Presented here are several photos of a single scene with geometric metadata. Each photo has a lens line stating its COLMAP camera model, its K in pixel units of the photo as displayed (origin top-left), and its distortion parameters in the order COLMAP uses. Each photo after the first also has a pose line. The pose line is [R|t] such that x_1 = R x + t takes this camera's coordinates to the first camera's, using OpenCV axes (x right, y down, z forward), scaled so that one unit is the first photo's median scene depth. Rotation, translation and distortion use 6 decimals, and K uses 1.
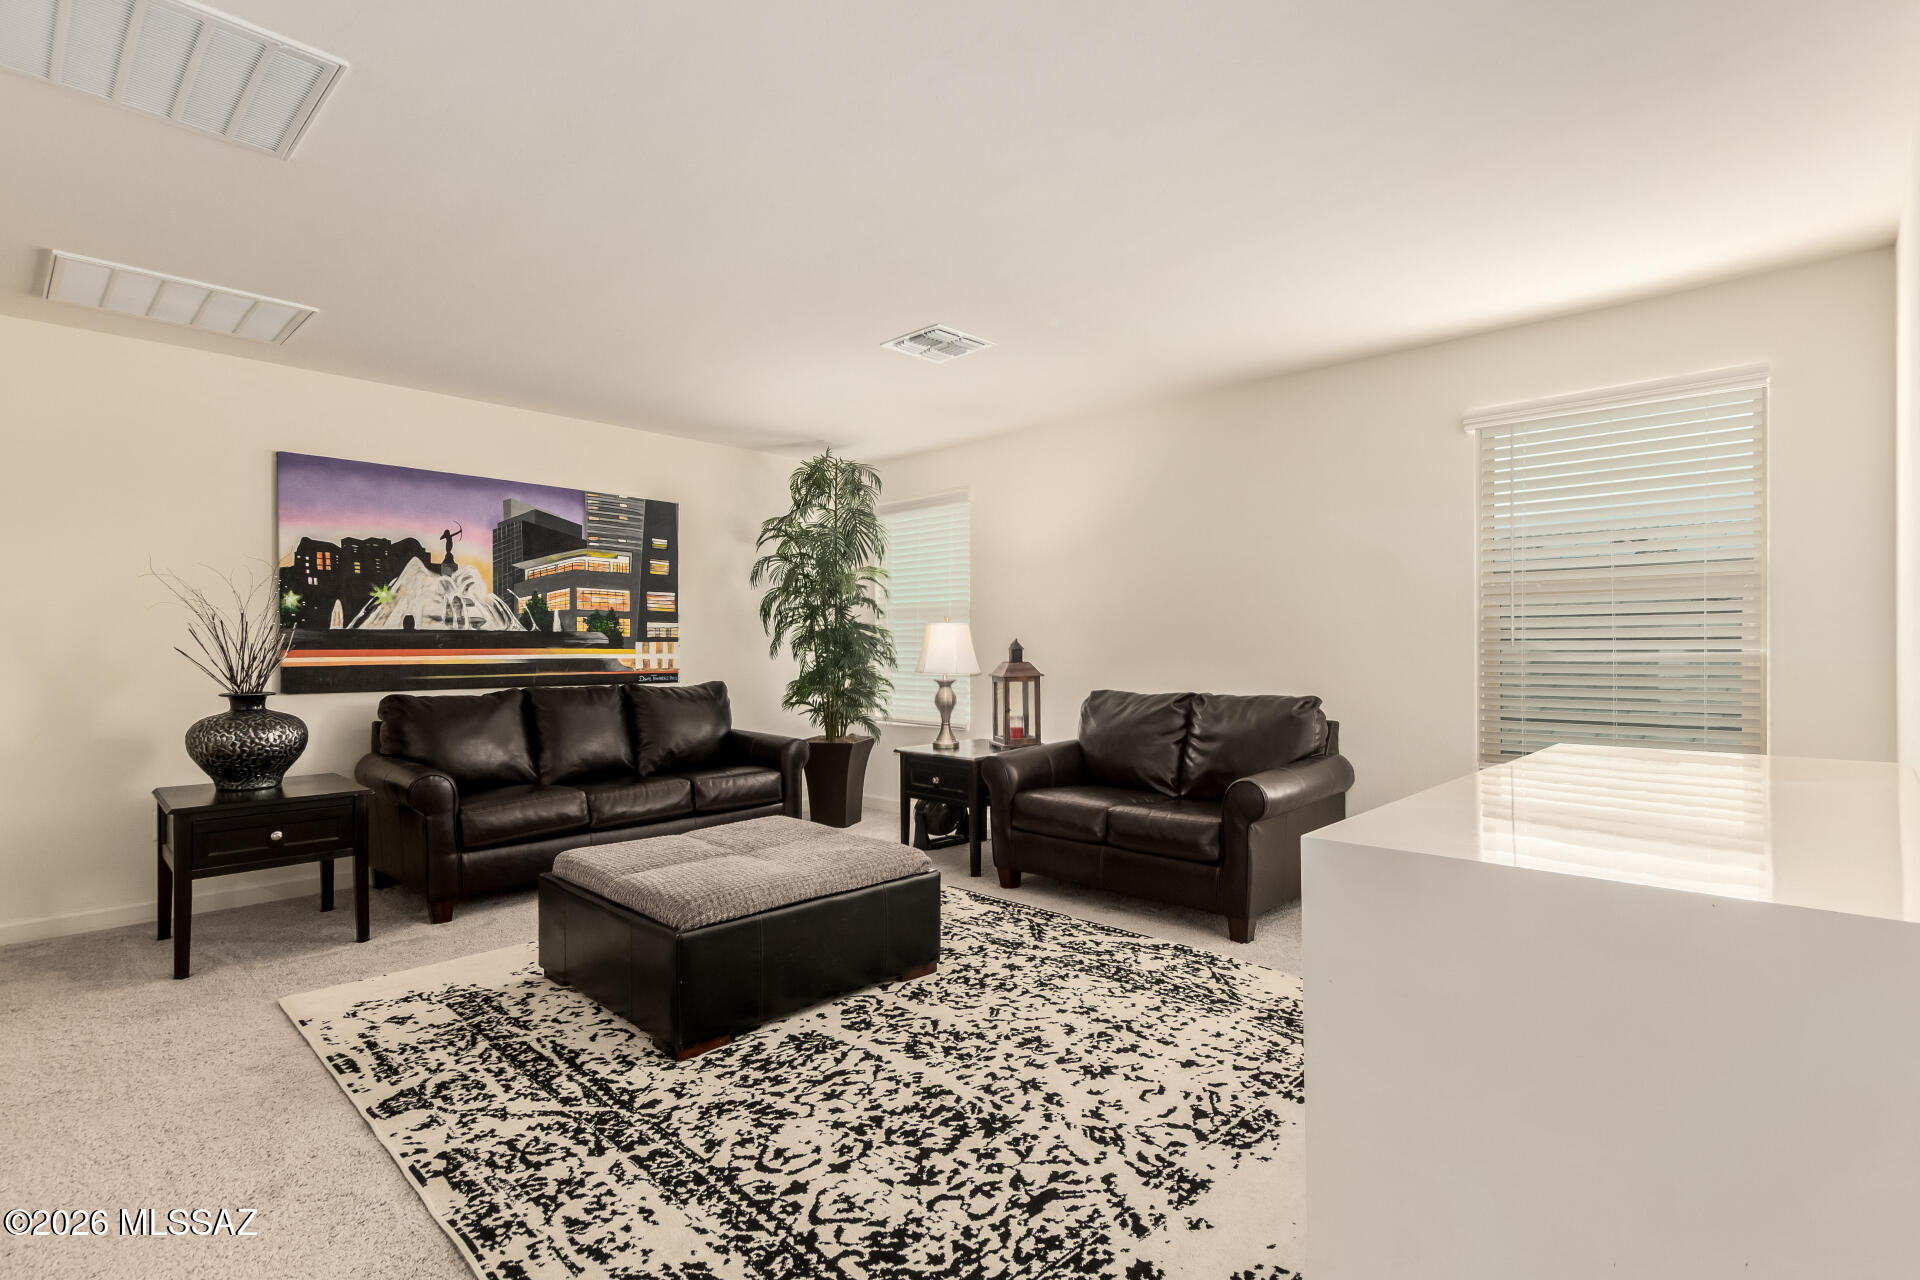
lens RADIAL K [[898.0, 0, 963.9], [0, 898.0, 629.1], [0, 0, 1]] dist [0.008688, -0.000316]
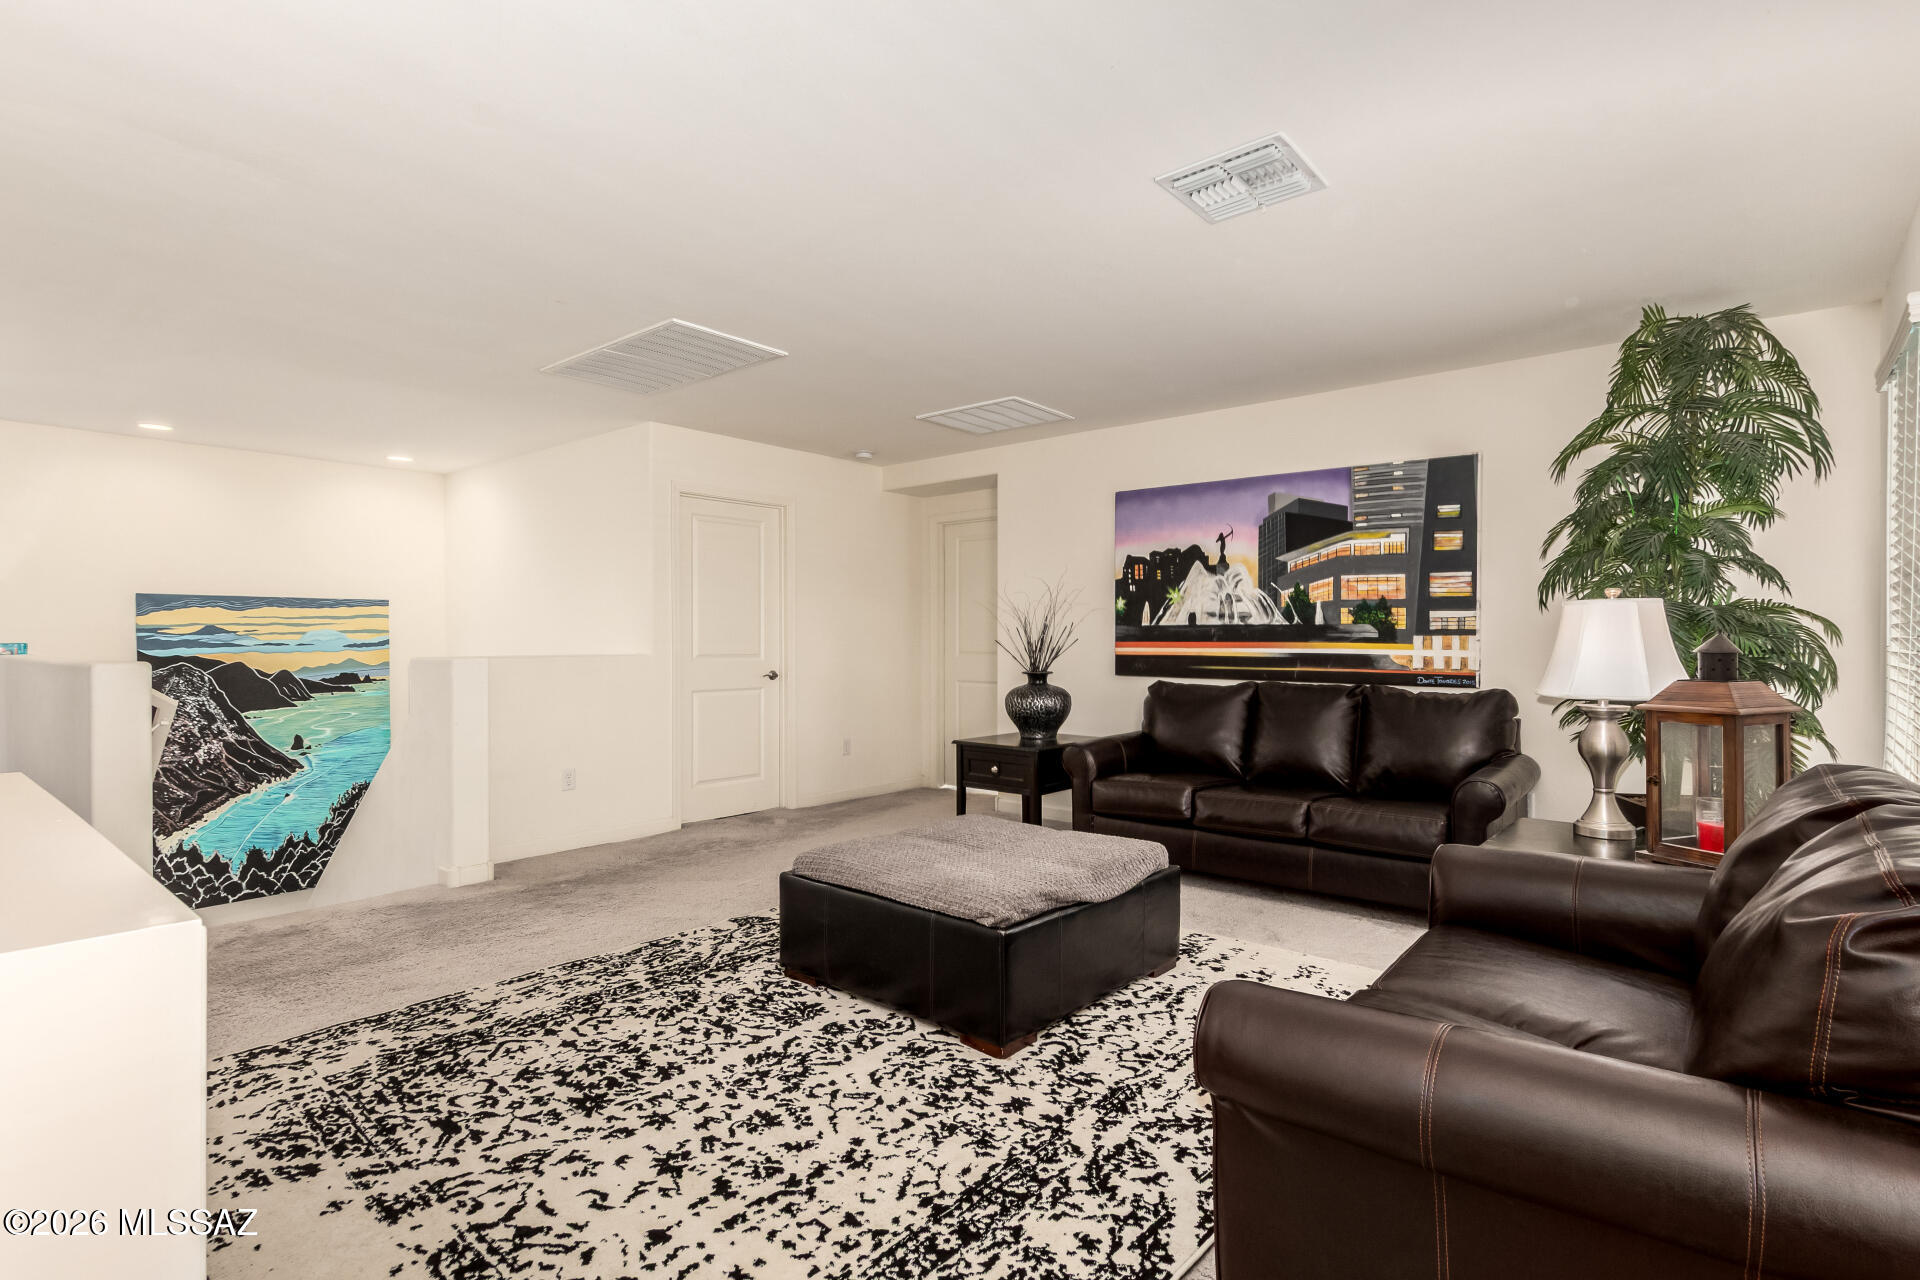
lens RADIAL K [[898.0, 0, 966.0], [0, 898.0, 652.4], [0, 0, 1]] dist [0.008688, -0.000316]
pose [[0.090133, 0.020944, -0.995710, 0.846598], [0.018196, 0.999577, 0.022673, 0.007339], [0.995764, -0.020162, 0.089714, 1.032346]]
